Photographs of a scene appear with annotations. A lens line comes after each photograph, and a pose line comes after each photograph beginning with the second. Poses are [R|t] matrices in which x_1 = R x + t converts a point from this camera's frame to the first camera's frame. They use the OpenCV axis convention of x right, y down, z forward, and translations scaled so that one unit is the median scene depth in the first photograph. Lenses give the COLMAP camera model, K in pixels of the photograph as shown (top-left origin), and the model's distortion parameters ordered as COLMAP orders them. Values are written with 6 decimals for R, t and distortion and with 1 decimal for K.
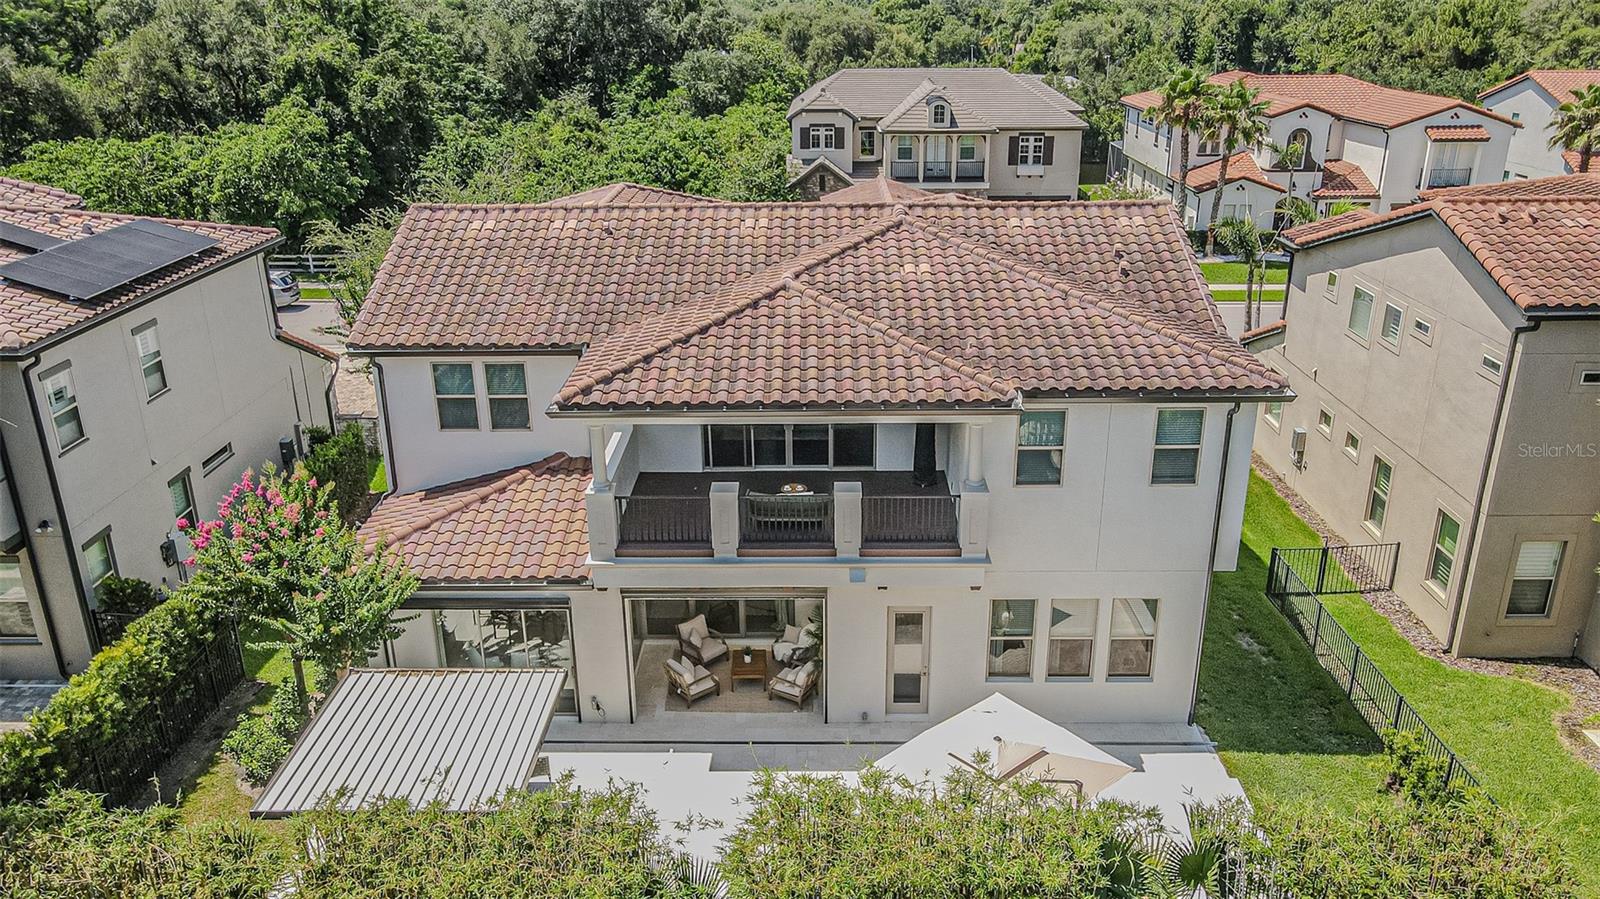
lens RADIAL K [[1196.2, 0, 814.9], [0, 1196.2, 456.1], [0, 0, 1]] dist [-0.000544, 0.013988]
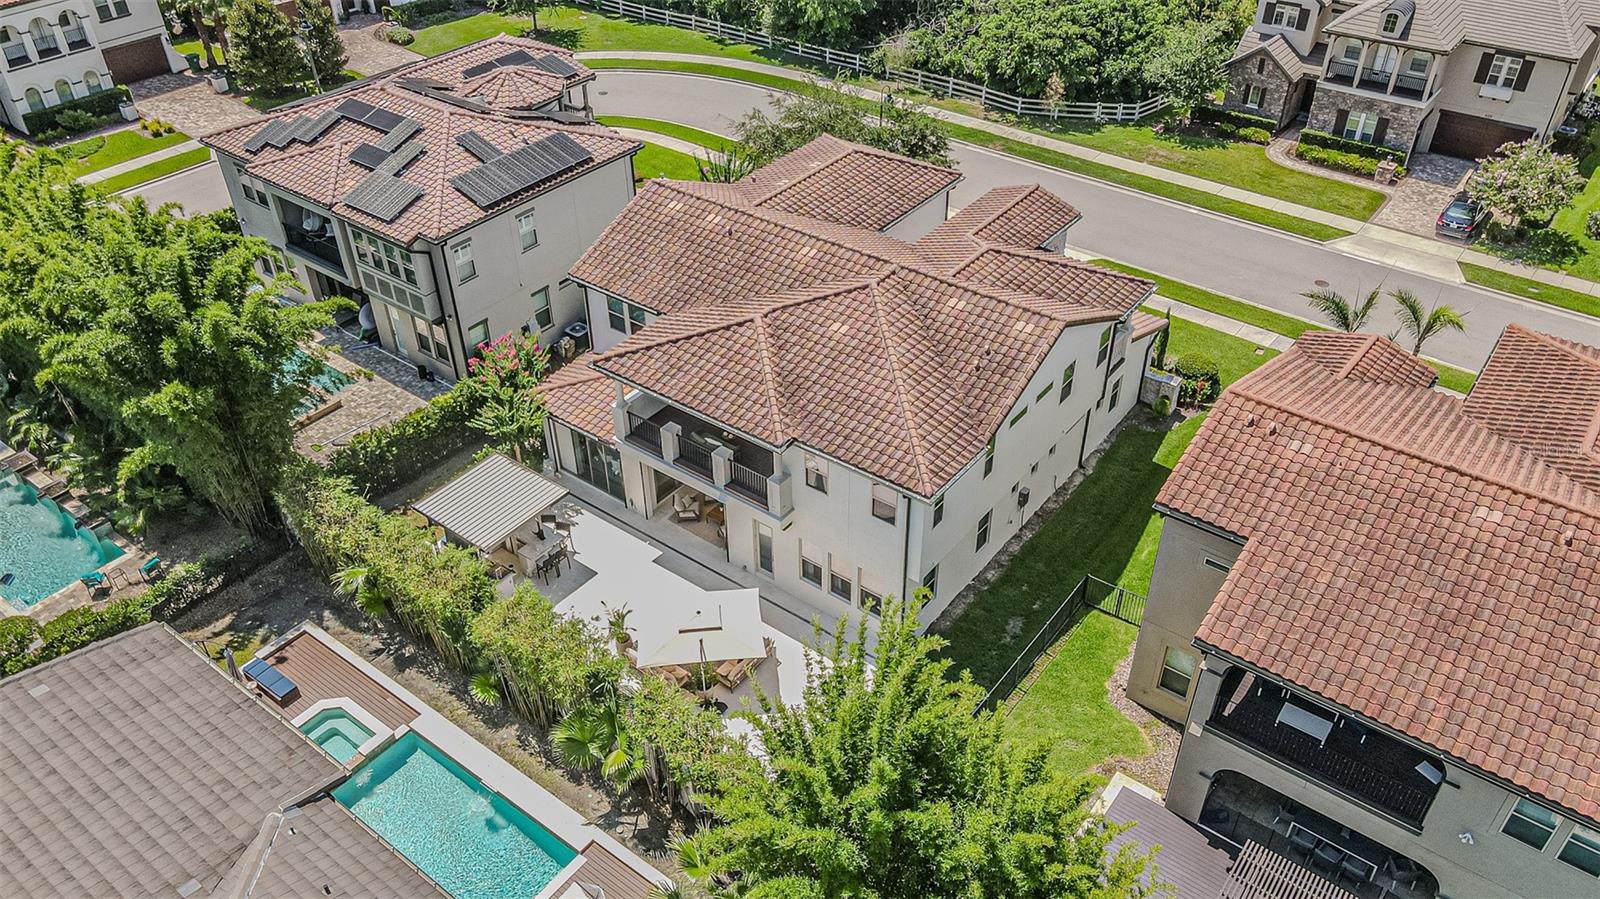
lens RADIAL K [[1196.2, 0, 798.0], [0, 1196.2, 452.0], [0, 0, 1]] dist [-0.000544, 0.013988]
pose [[0.801223, 0.359839, -0.478076, 0.831470], [-0.212614, 0.918039, 0.334664, -0.508896], [0.559318, -0.166495, 0.812061, -0.326098]]
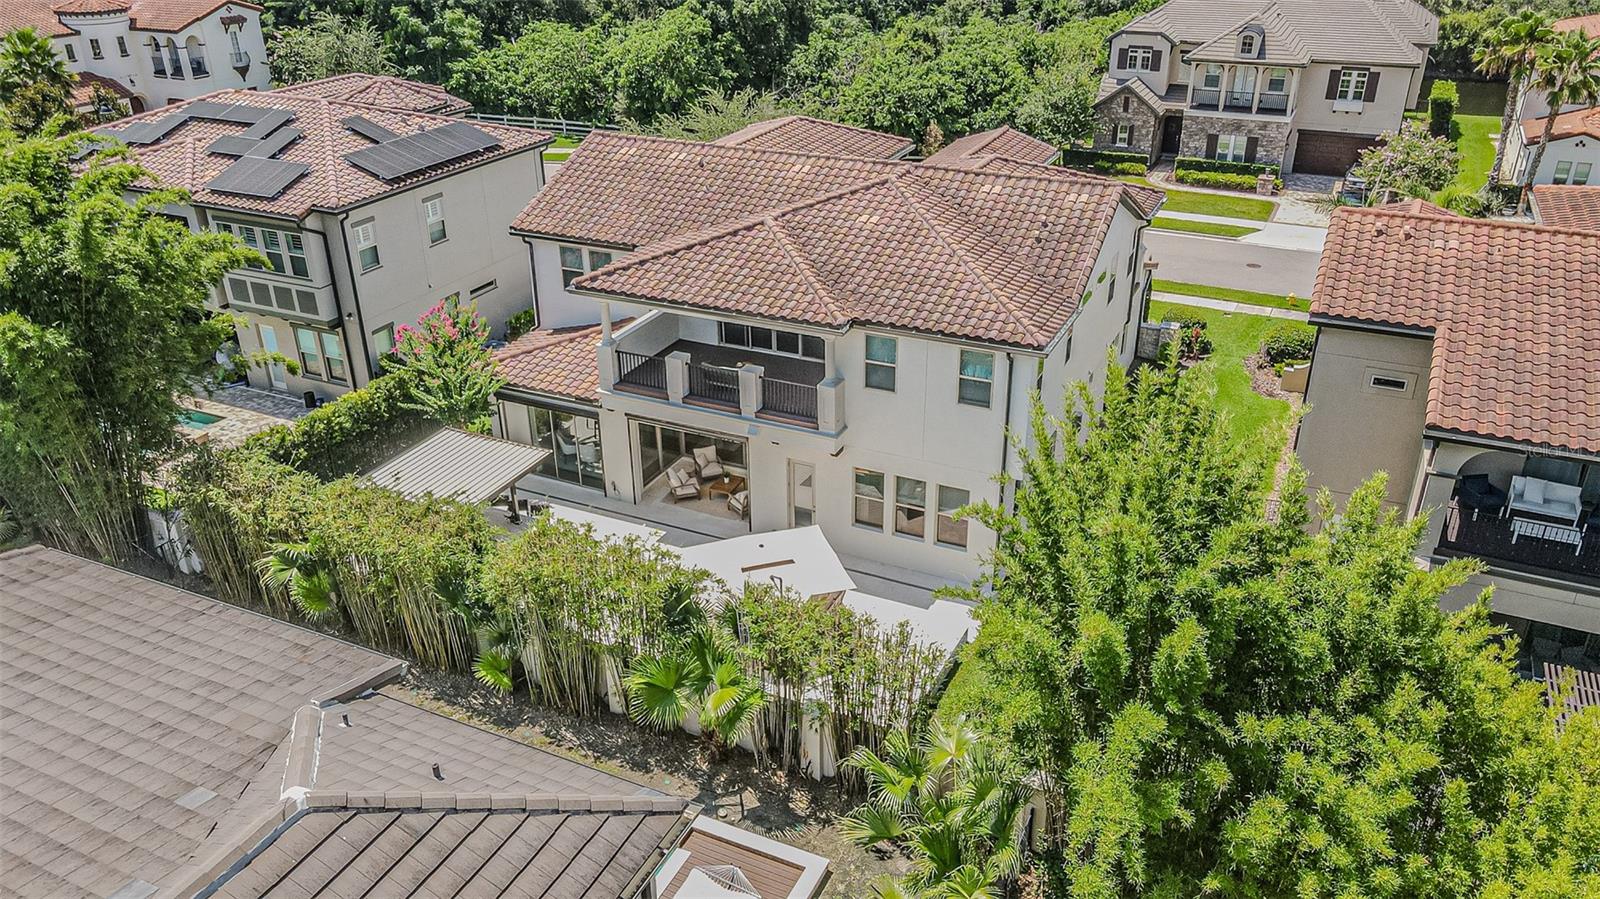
lens RADIAL K [[1196.2, 0, 802.6], [0, 1196.2, 449.9], [0, 0, 1]] dist [-0.000544, 0.013988]
pose [[0.907370, 0.187014, -0.376438, 0.558779], [-0.148765, 0.980485, 0.128520, -0.063038], [0.393127, -0.060614, 0.917484, -0.270087]]
